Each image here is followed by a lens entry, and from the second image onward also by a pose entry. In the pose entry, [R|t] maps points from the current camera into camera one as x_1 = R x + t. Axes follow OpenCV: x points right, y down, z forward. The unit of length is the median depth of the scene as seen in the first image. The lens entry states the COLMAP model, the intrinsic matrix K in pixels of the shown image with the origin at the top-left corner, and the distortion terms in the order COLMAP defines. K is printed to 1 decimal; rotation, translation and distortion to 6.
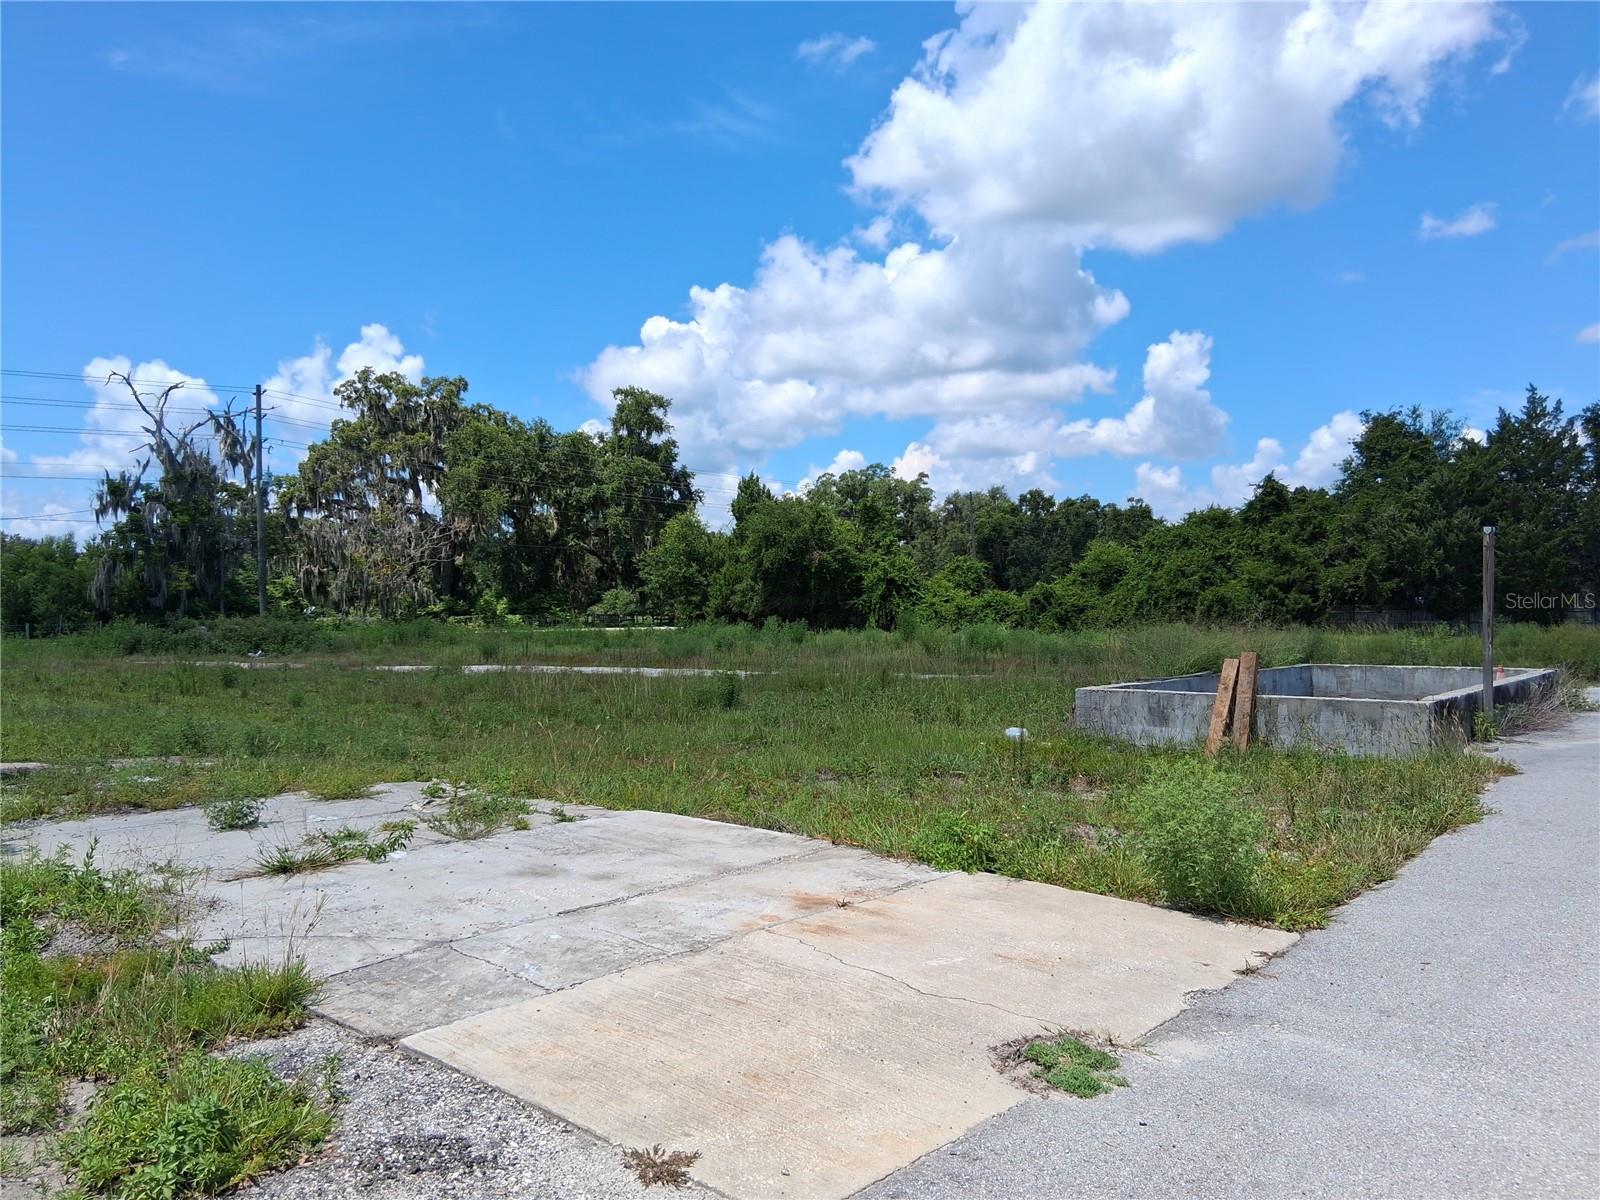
lens RADIAL K [[1194.4, 0, 816.9], [0, 1194.4, 614.2], [0, 0, 1]] dist [0.085822, -0.142228]
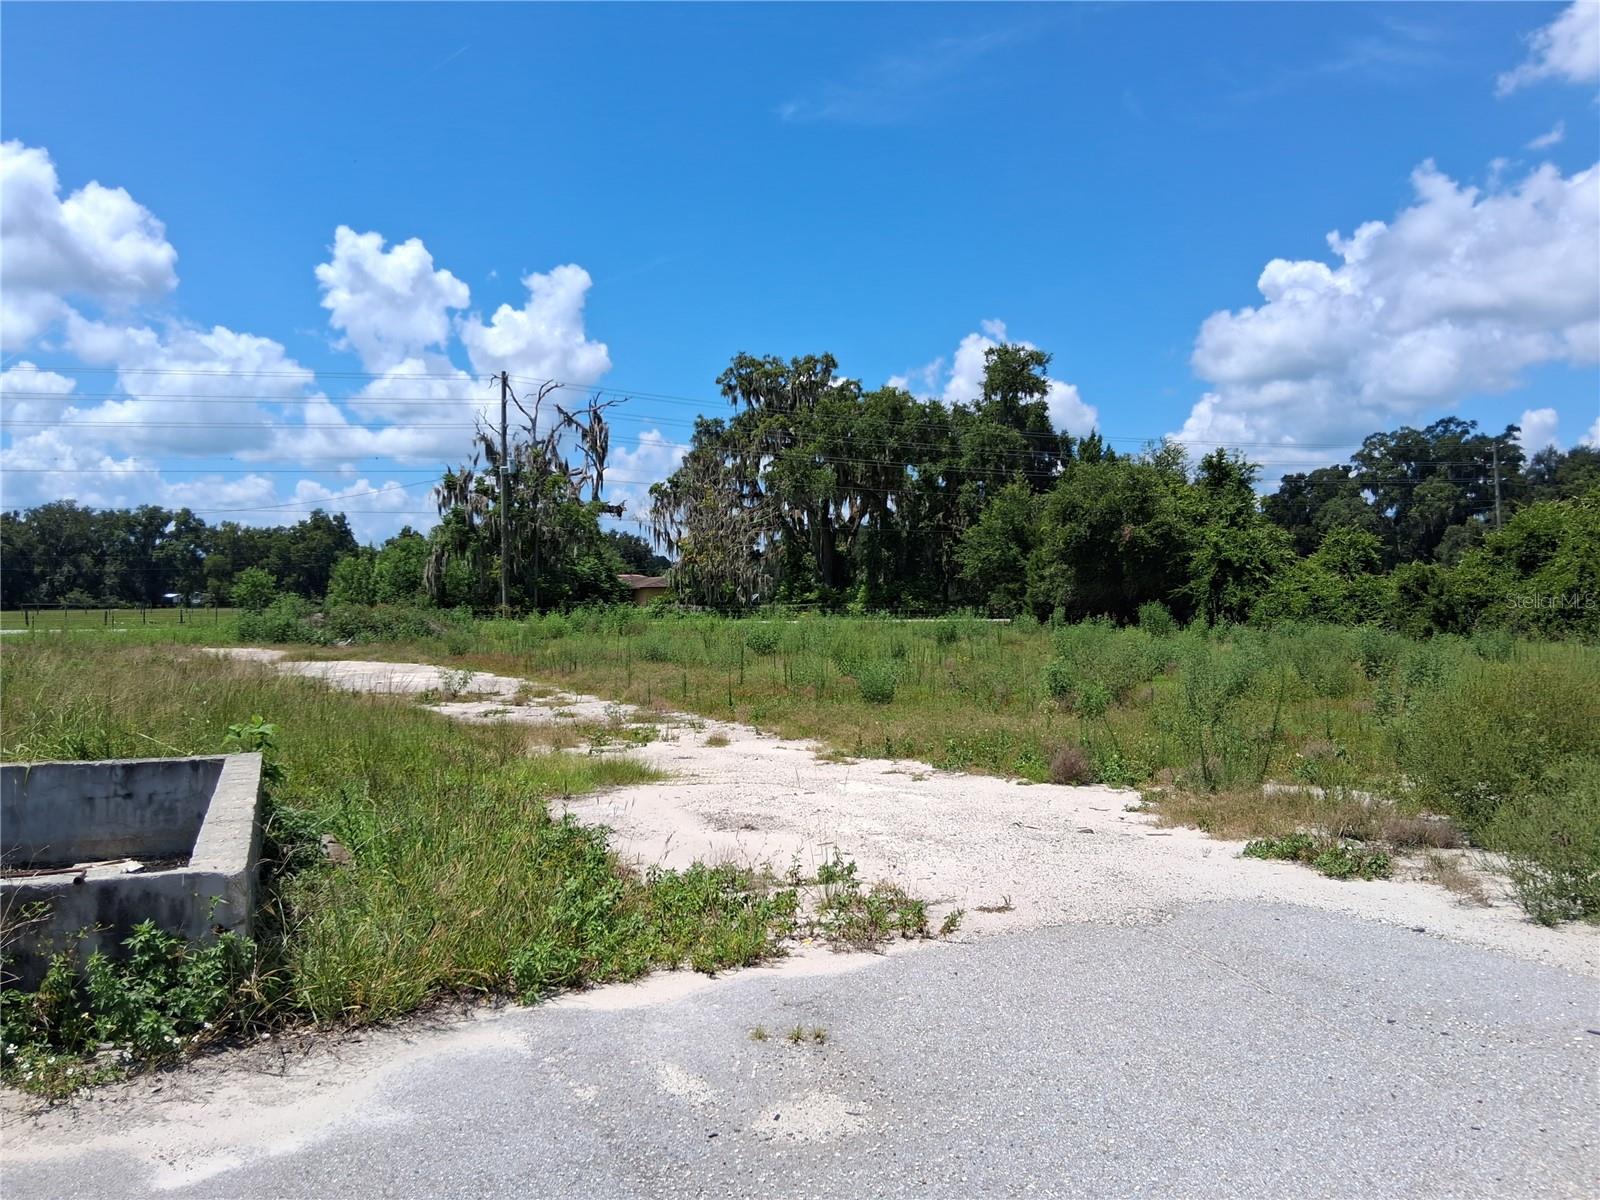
lens RADIAL K [[1194.4, 0, 822.7], [0, 1194.4, 629.2], [0, 0, 1]] dist [0.085822, -0.142228]
pose [[0.871083, 0.016650, -0.490853, 0.167820], [-0.005789, 0.999704, 0.023638, -0.001869], [0.491101, -0.017749, 0.870922, 0.172740]]
